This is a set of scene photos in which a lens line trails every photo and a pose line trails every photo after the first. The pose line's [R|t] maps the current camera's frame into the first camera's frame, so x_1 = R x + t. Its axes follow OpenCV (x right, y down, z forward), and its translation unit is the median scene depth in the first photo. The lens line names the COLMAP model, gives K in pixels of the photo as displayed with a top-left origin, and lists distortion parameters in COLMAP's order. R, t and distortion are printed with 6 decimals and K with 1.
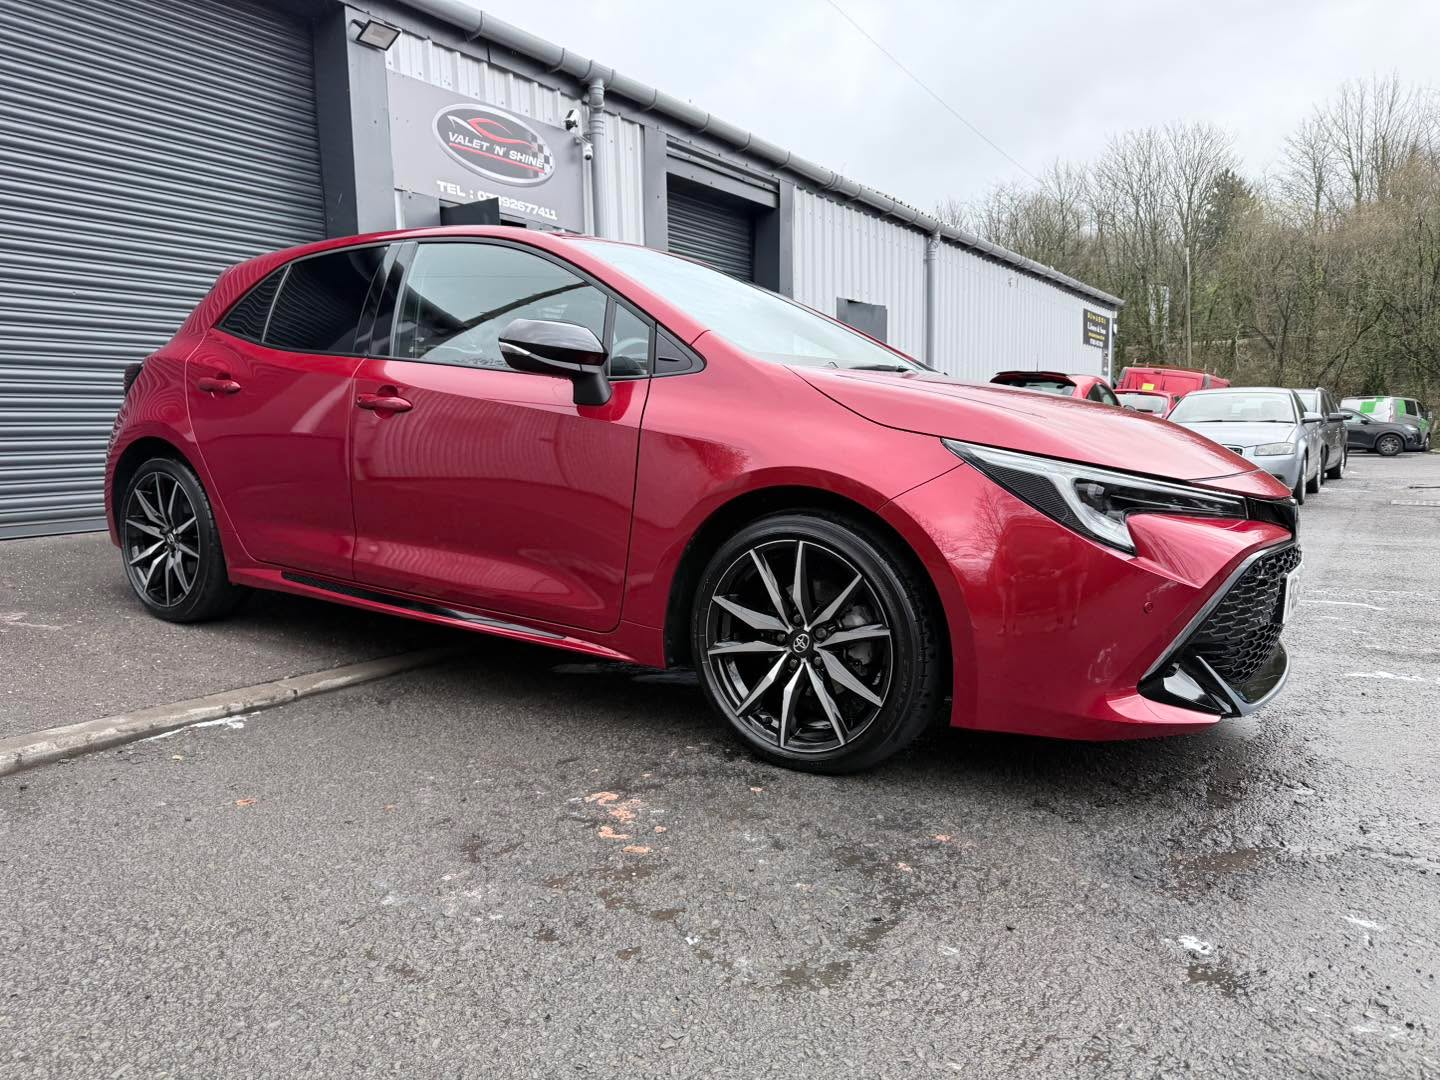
lens RADIAL K [[1005.1, 0, 714.9], [0, 1005.1, 515.5], [0, 0, 1]] dist [0.078775, -0.096491]
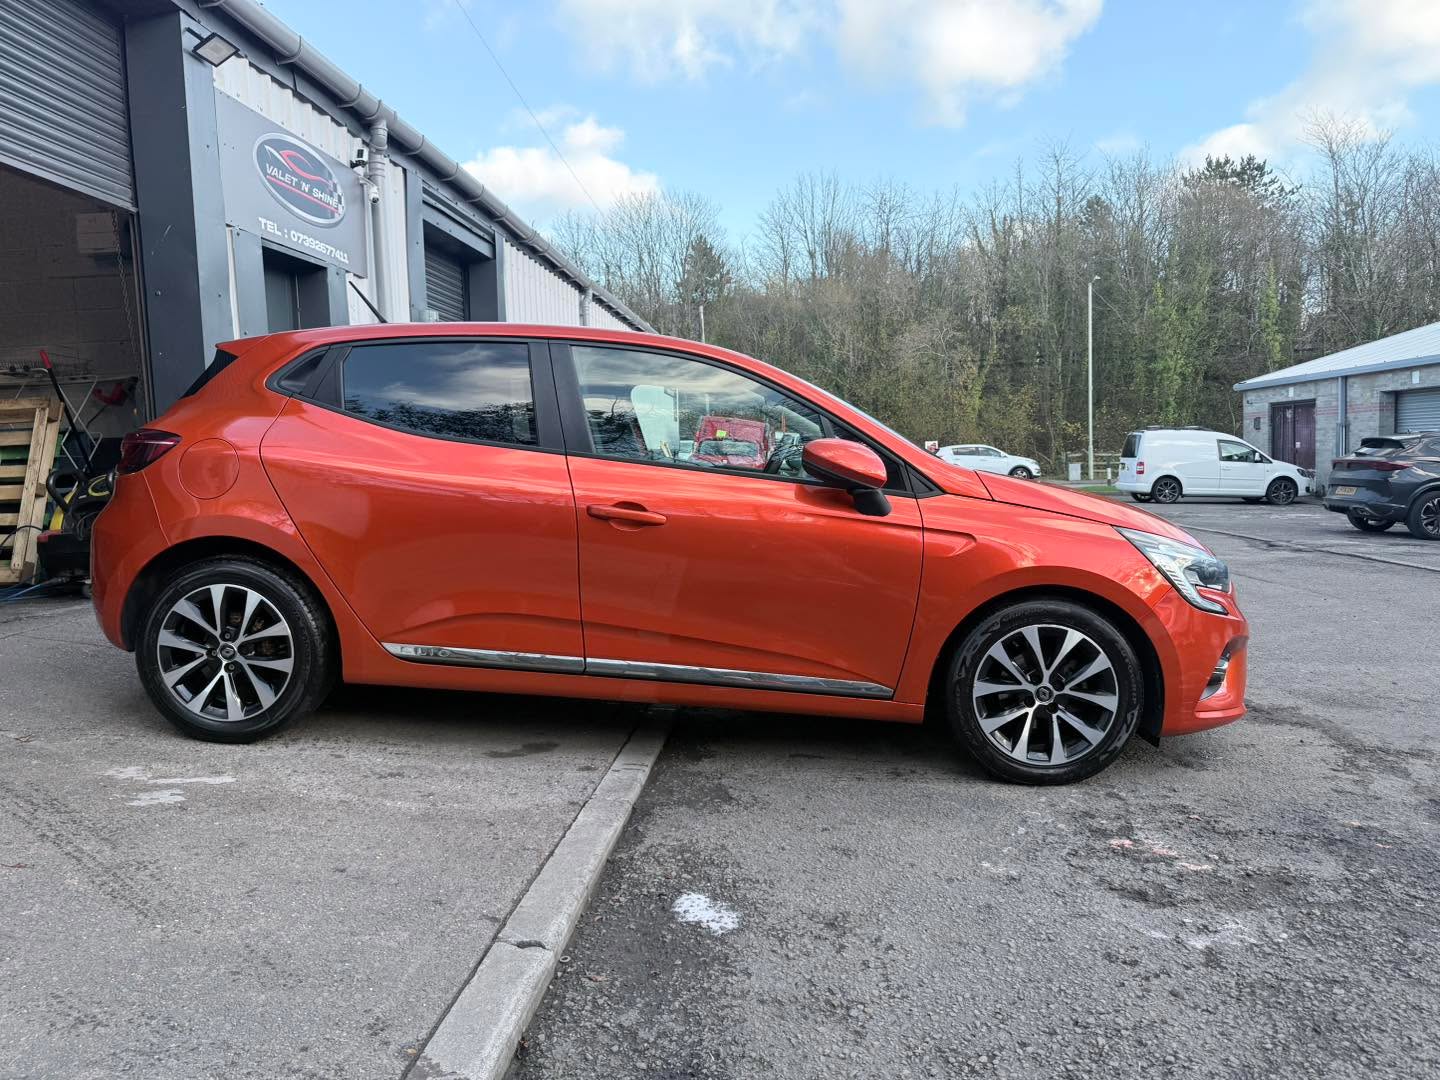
lens RADIAL K [[1001.5, 0, 720.0], [0, 1001.5, 540.0], [0, 0, 1]] dist [0.002414, -0.001870]
pose [[0.882920, -0.039010, 0.467900, -1.070041], [0.041721, 0.999119, 0.004573, -0.112612], [-0.467666, 0.015483, 0.883770, 0.142139]]
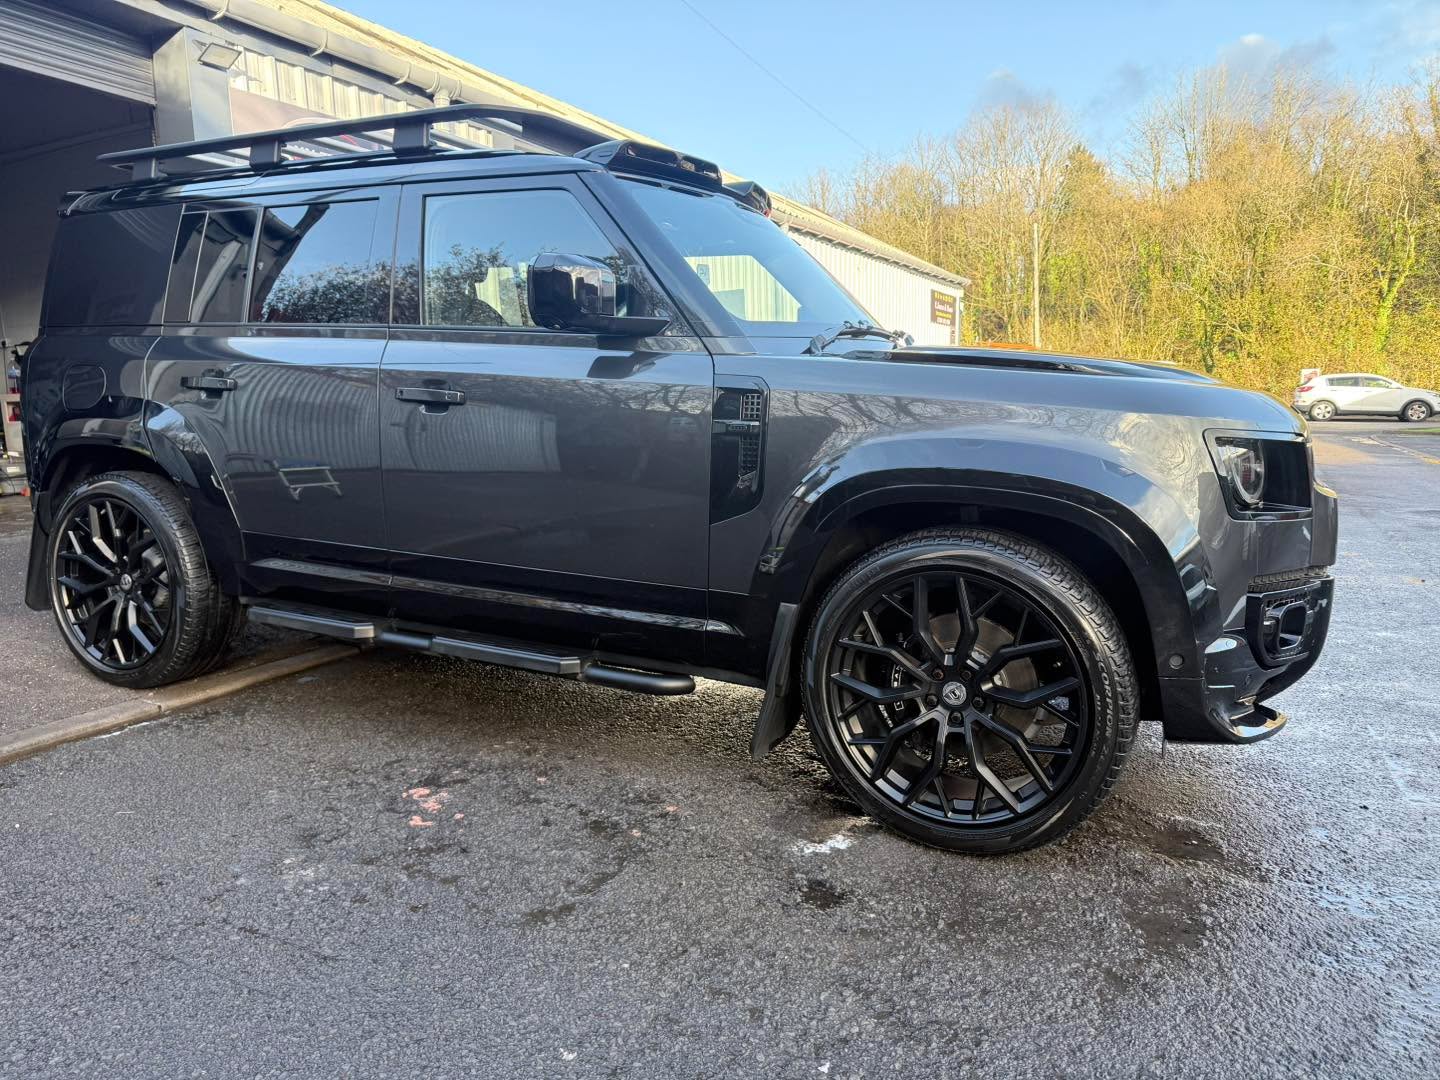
lens RADIAL K [[1001.5, 0, 720.0], [0, 1001.5, 540.0], [0, 0, 1]] dist [0.002414, -0.001870]
pose [[0.992229, -0.022008, 0.122465, 0.116123], [0.014549, 0.998003, 0.061471, -0.106923], [-0.123574, -0.059212, 0.990567, -0.268650]]
